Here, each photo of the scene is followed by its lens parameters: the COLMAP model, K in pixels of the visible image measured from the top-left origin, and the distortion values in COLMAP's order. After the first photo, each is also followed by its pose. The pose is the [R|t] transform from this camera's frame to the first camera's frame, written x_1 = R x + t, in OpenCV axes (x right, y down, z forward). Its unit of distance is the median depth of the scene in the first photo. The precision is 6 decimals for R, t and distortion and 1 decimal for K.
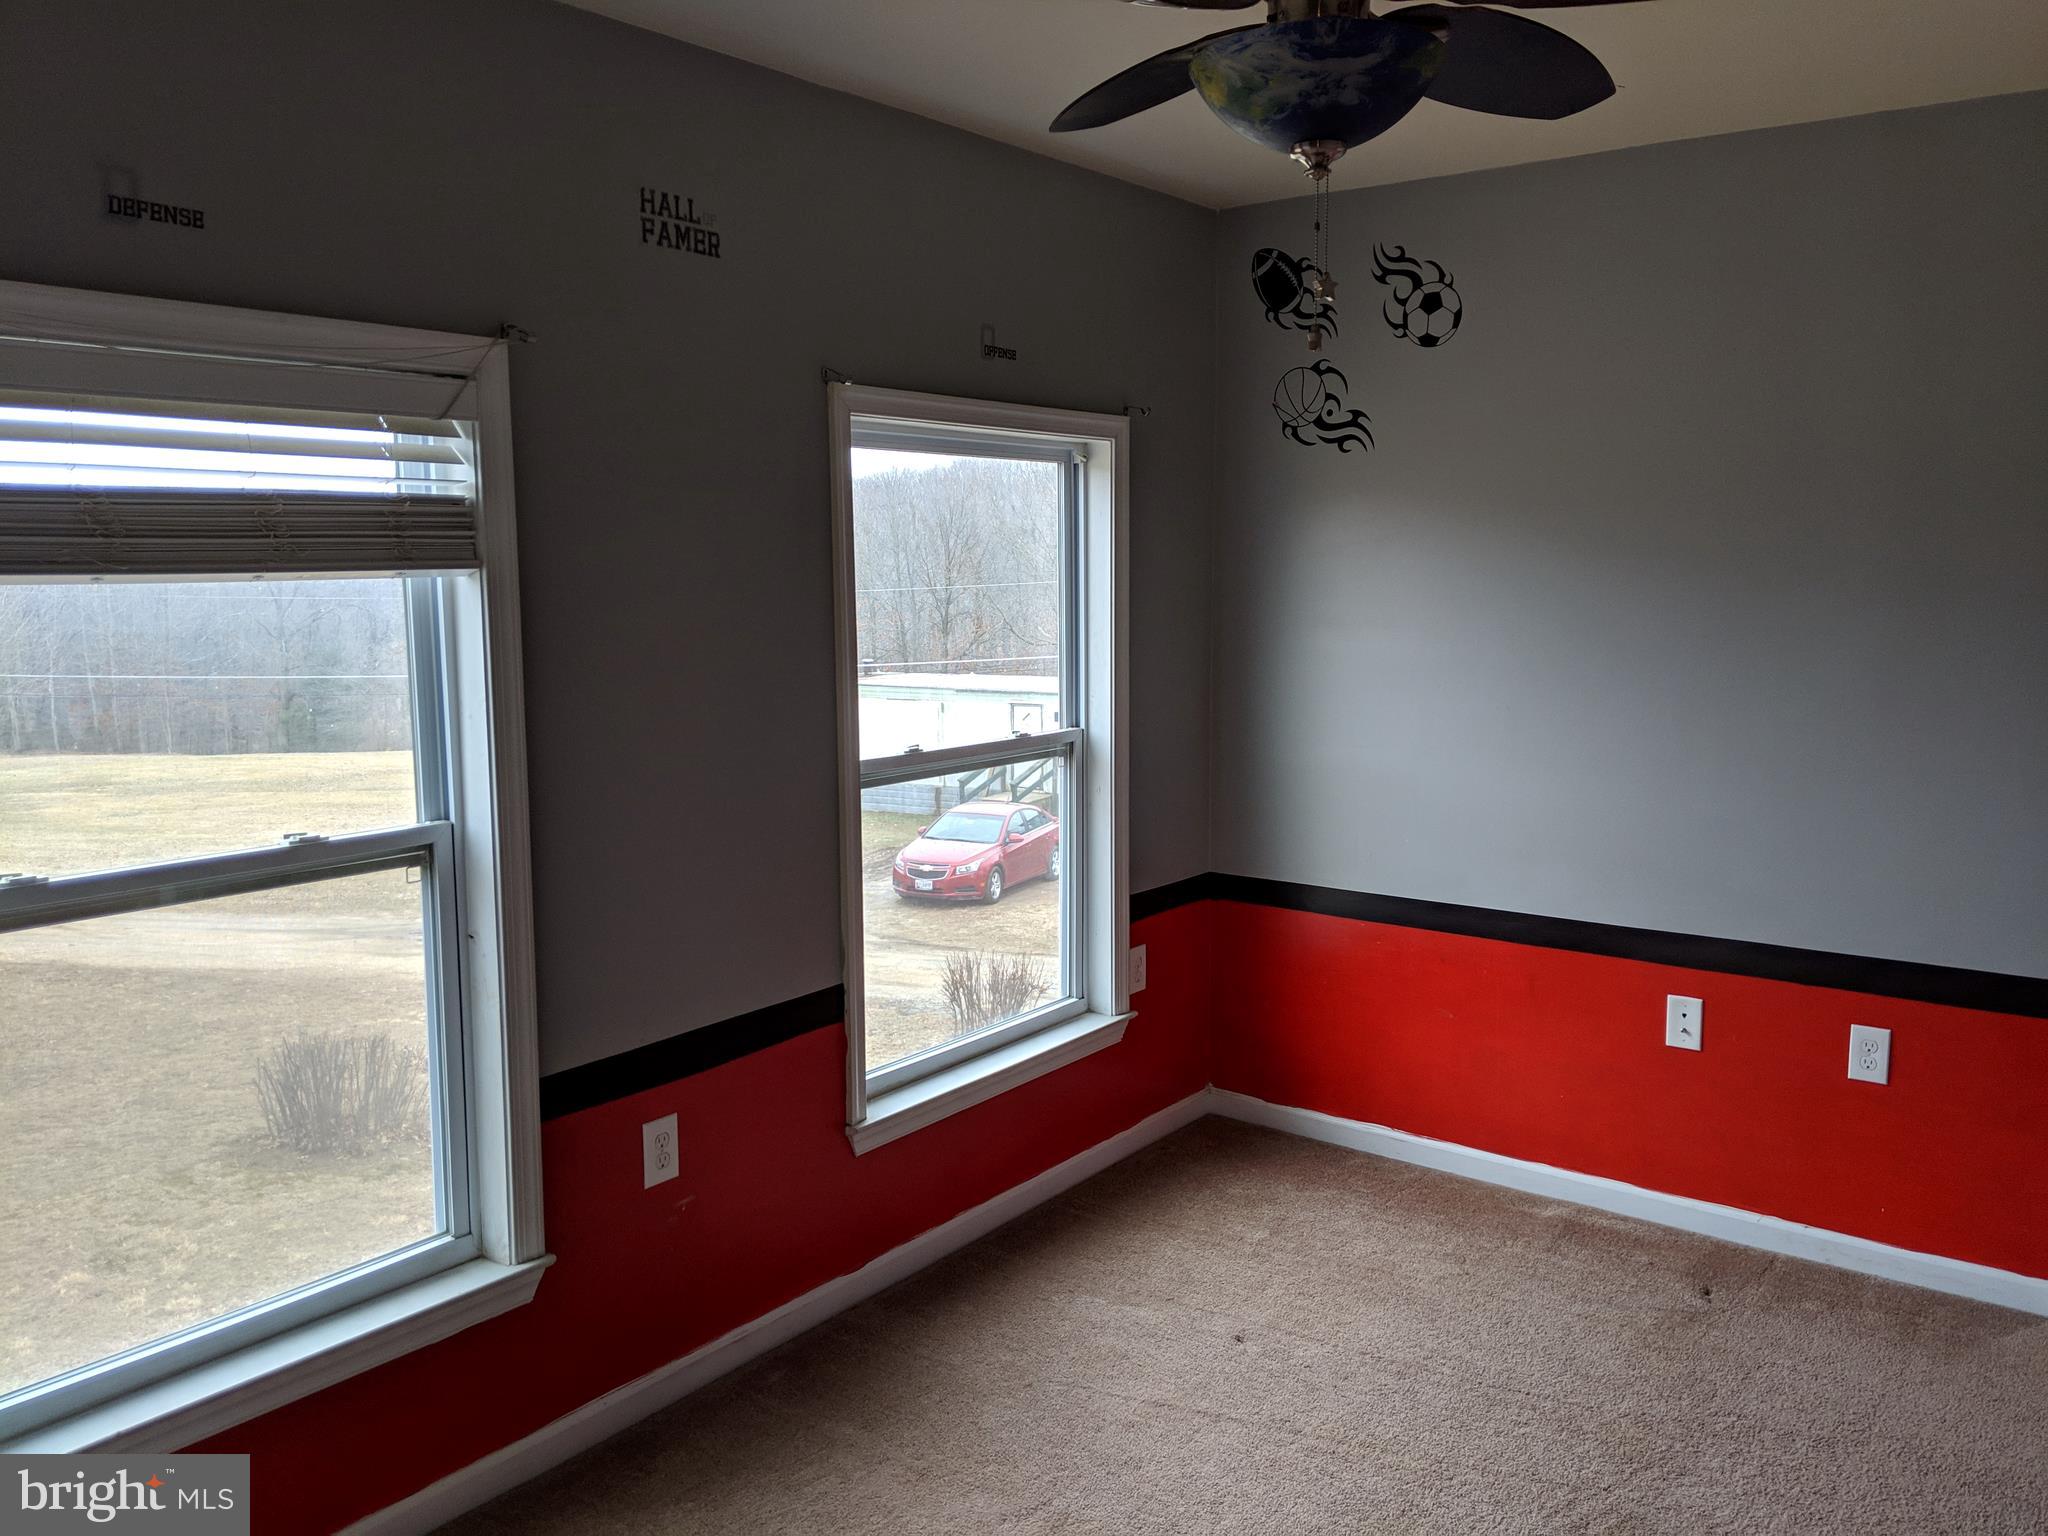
lens RADIAL K [[1617.1, 0, 1031.9], [0, 1617.1, 762.9], [0, 0, 1]] dist [0.097039, -0.175172]
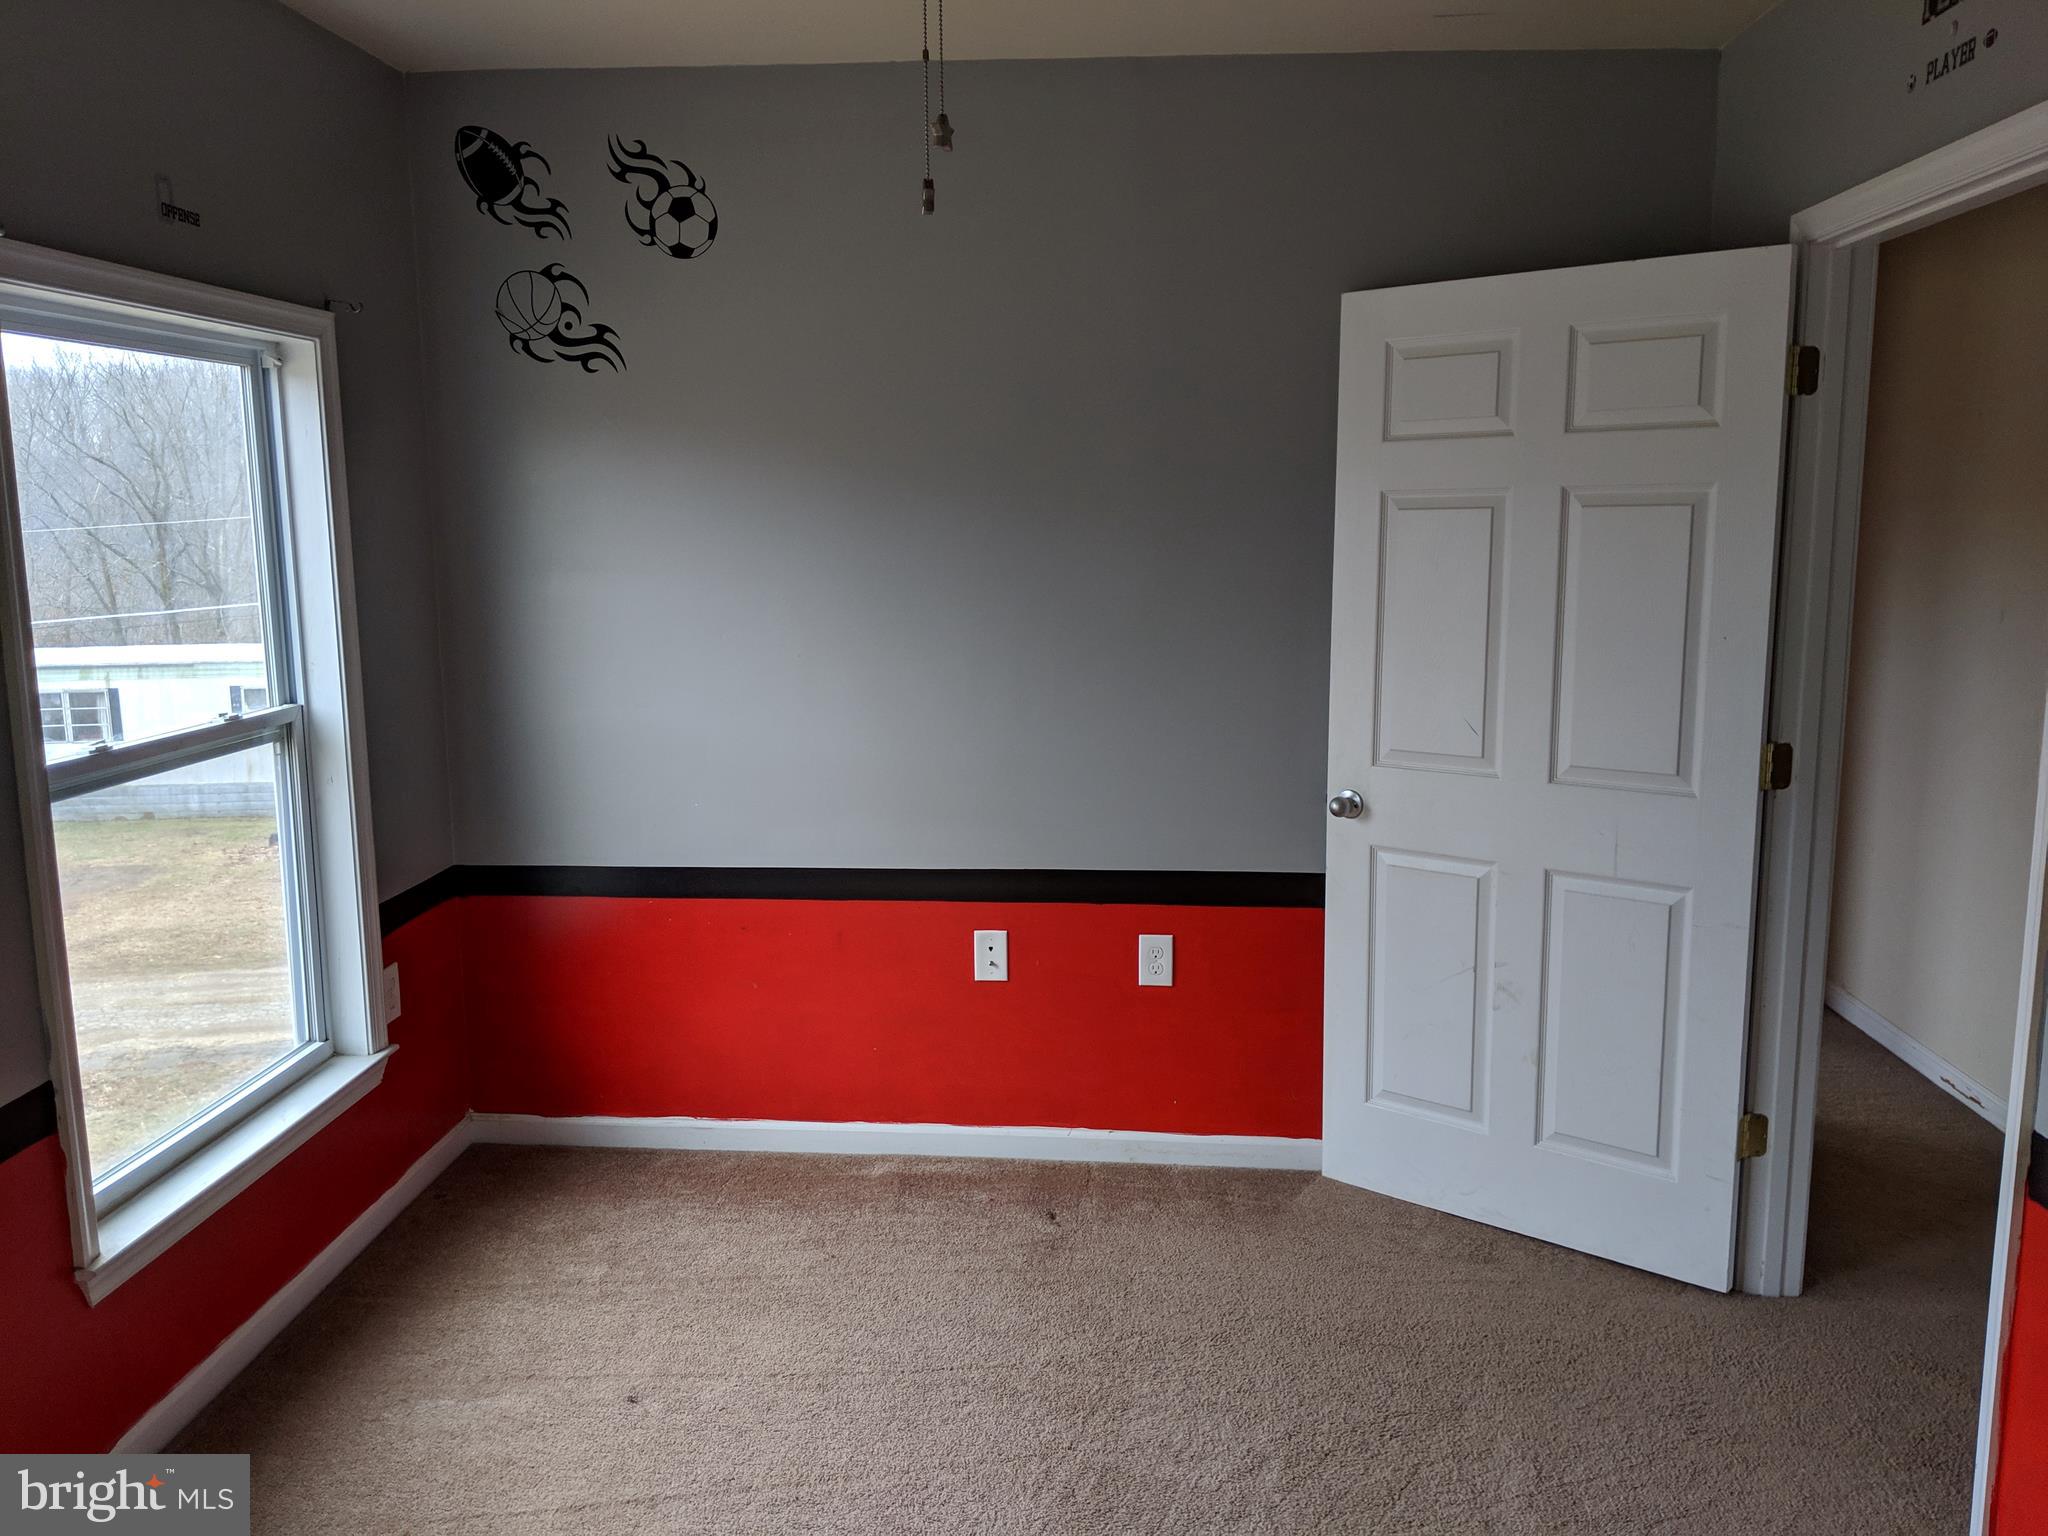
lens RADIAL K [[1647.9, 0, 1024.0], [0, 1647.9, 768.0], [0, 0, 1]] dist [0.085705, -0.141665]
pose [[0.845586, -0.086394, 0.526802, -0.107678], [0.069815, 0.996239, 0.051318, -0.008020], [-0.529254, -0.006615, 0.848438, 0.119593]]
